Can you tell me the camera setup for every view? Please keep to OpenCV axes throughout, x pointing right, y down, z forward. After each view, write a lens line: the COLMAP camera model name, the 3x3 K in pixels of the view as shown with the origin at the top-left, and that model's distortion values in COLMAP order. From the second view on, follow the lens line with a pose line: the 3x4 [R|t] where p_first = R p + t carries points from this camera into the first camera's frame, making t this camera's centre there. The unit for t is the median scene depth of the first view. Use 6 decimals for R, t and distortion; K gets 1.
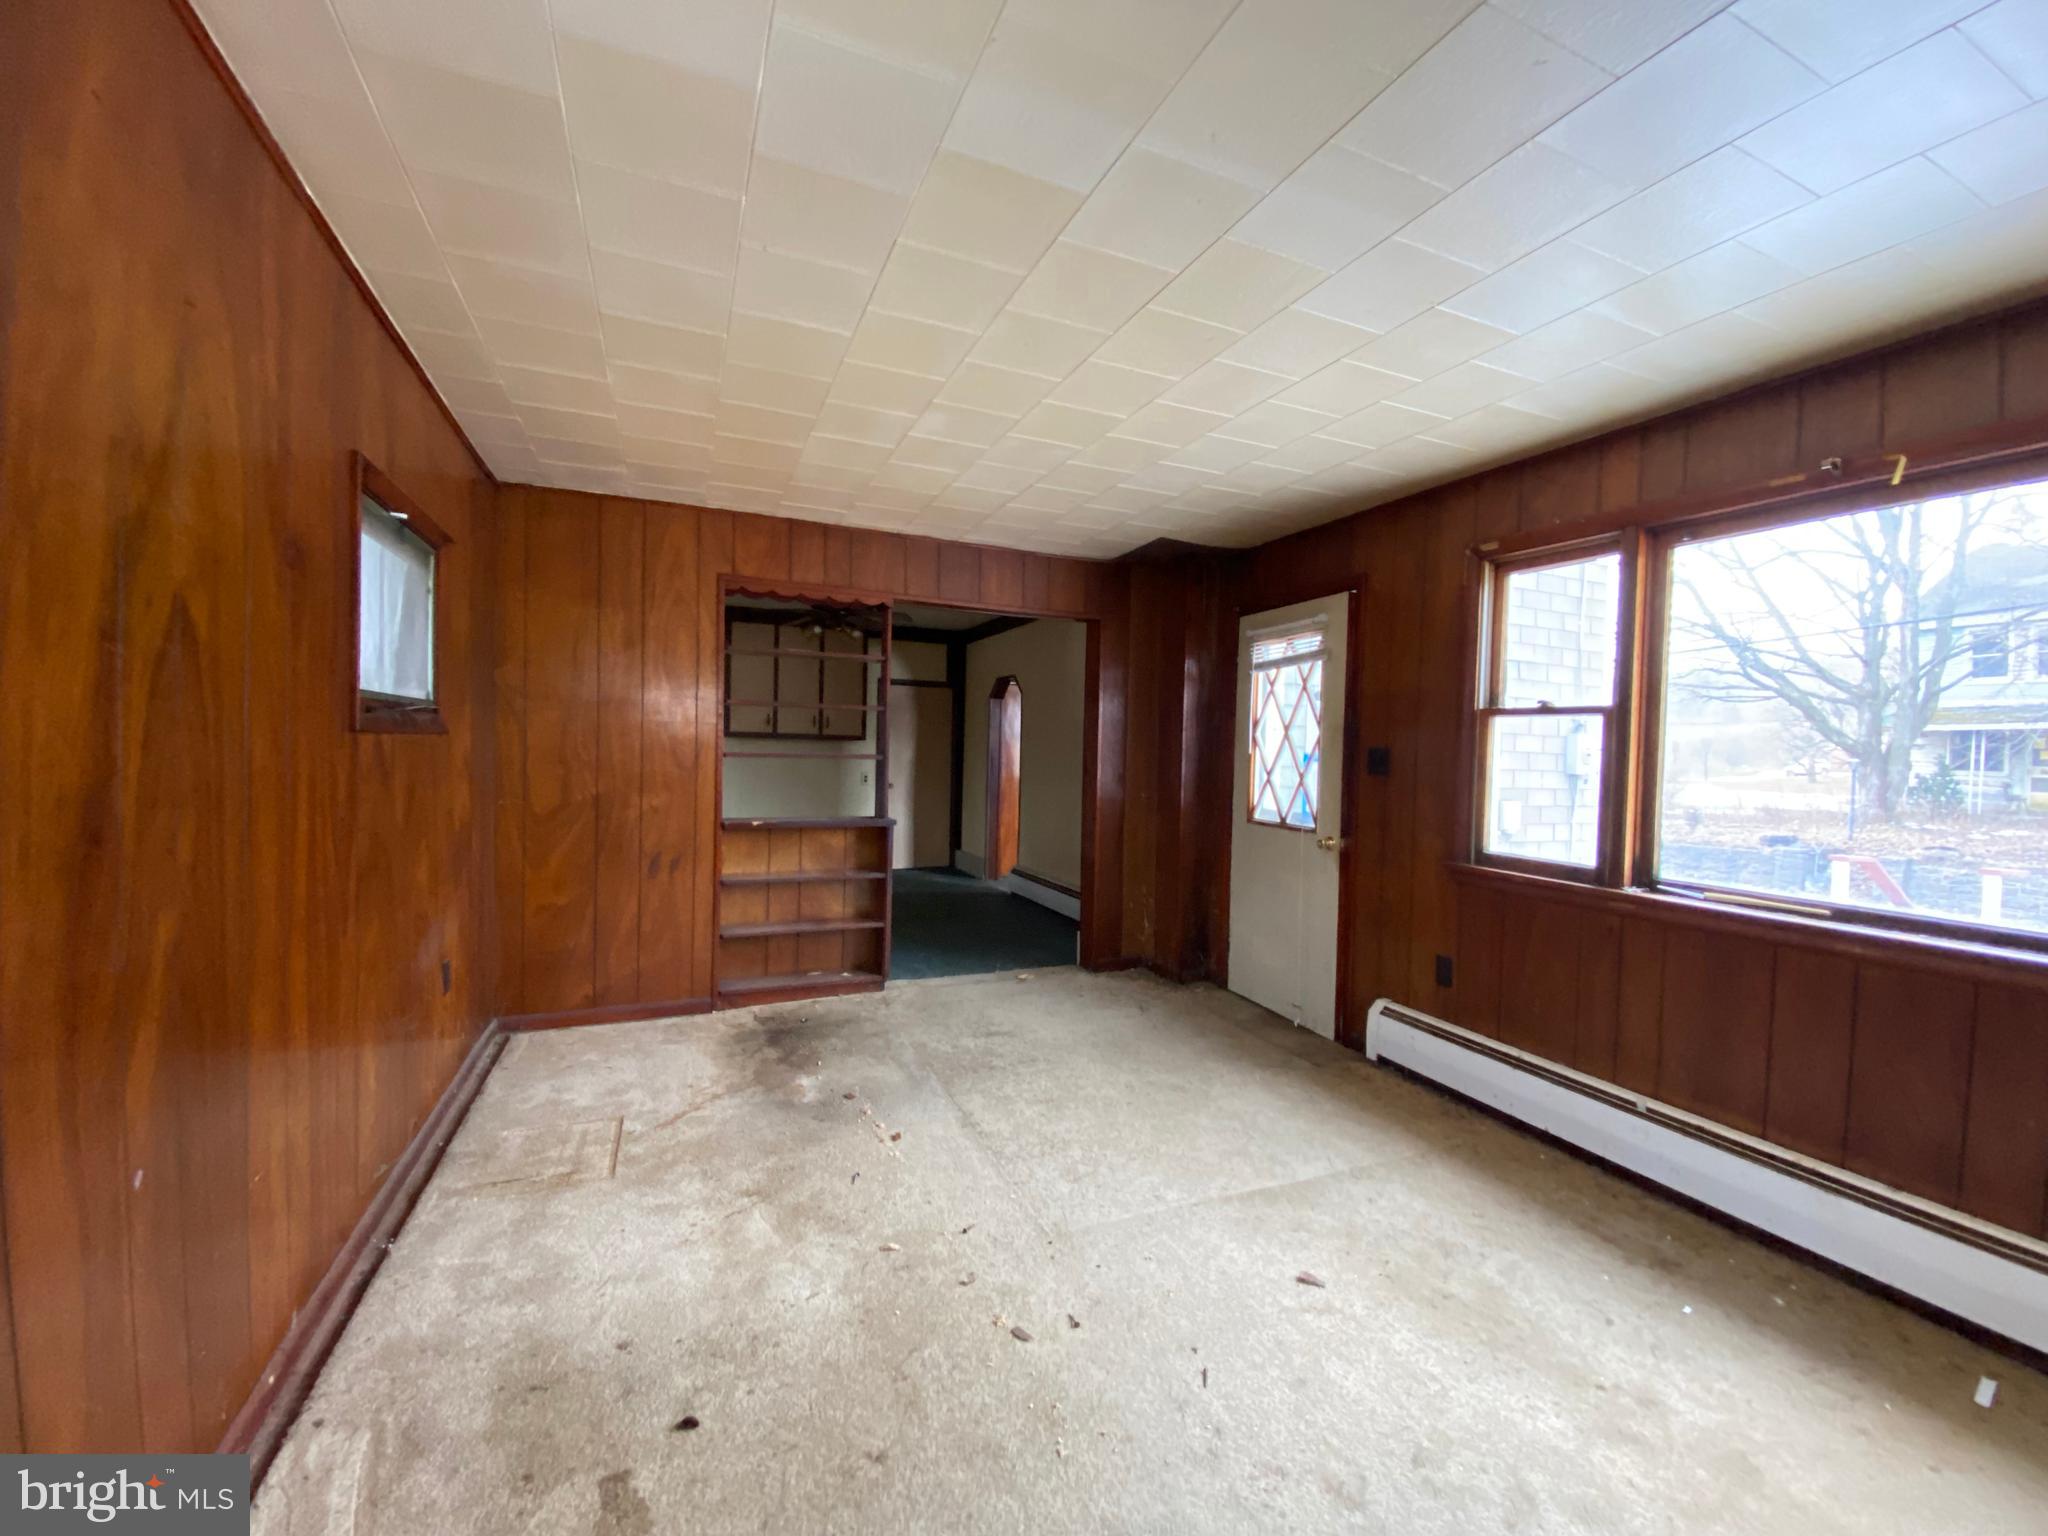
lens RADIAL K [[833.0, 0, 1030.1], [0, 833.0, 771.1], [0, 0, 1]] dist [0.023517, -0.019922]
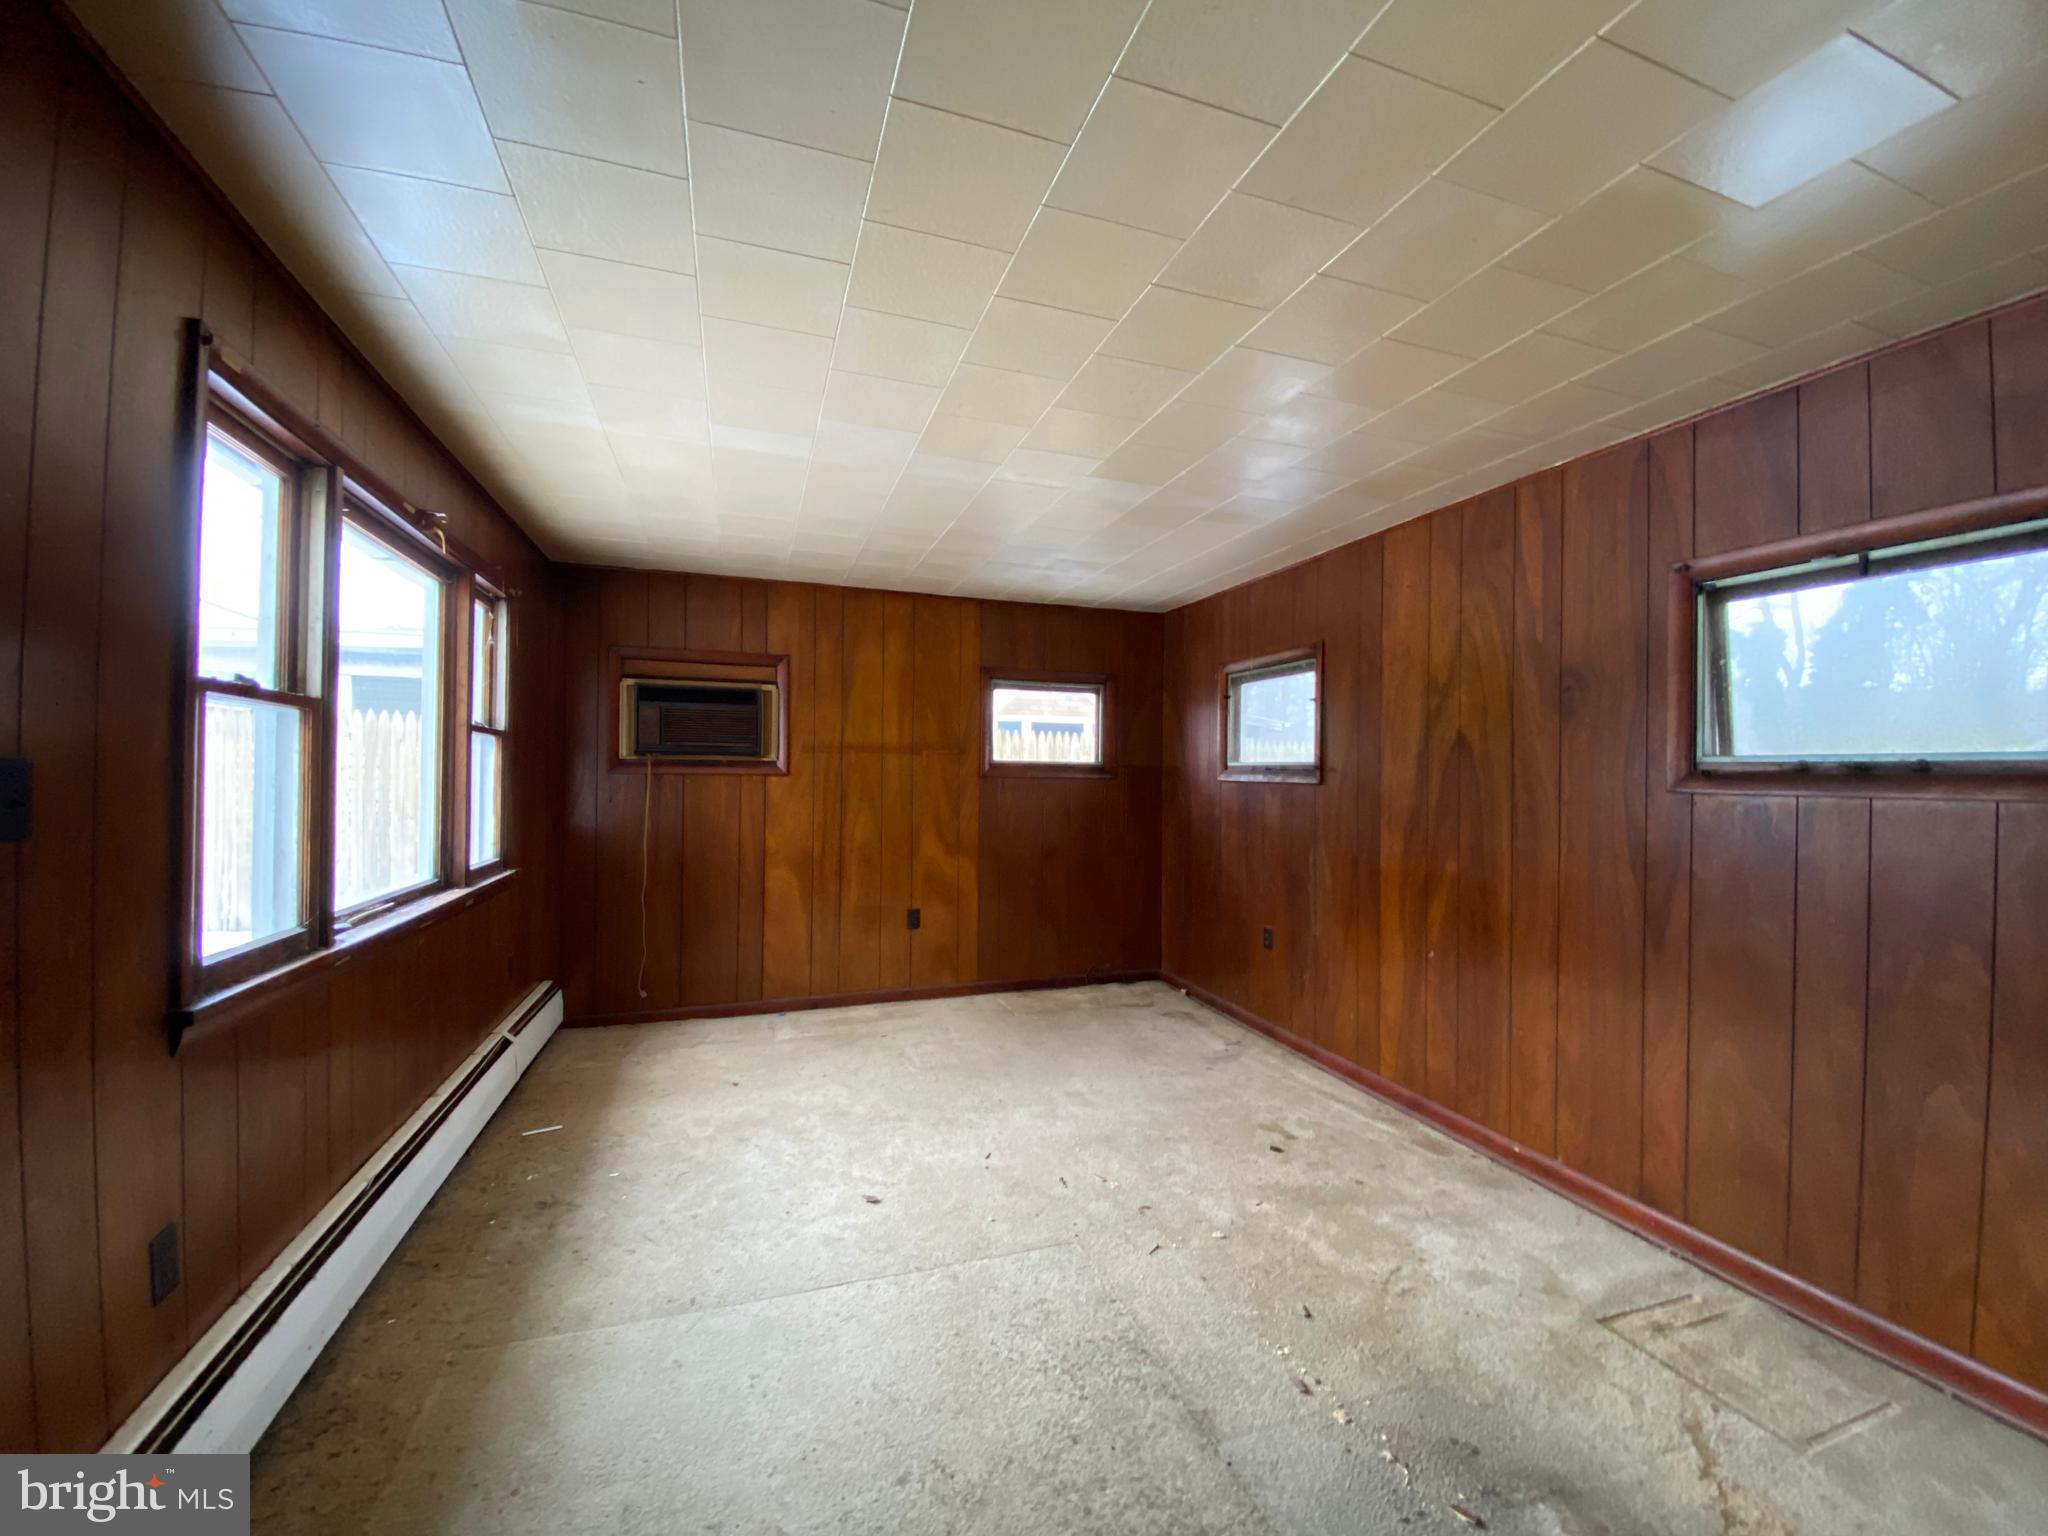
lens RADIAL K [[833.0, 0, 1030.1], [0, 833.0, 771.1], [0, 0, 1]] dist [0.023517, -0.019922]
pose [[-0.997049, -0.038219, 0.066575, 0.028036], [-0.036342, 0.998913, 0.029183, -0.061621], [-0.067618, 0.026677, -0.997355, 1.747024]]
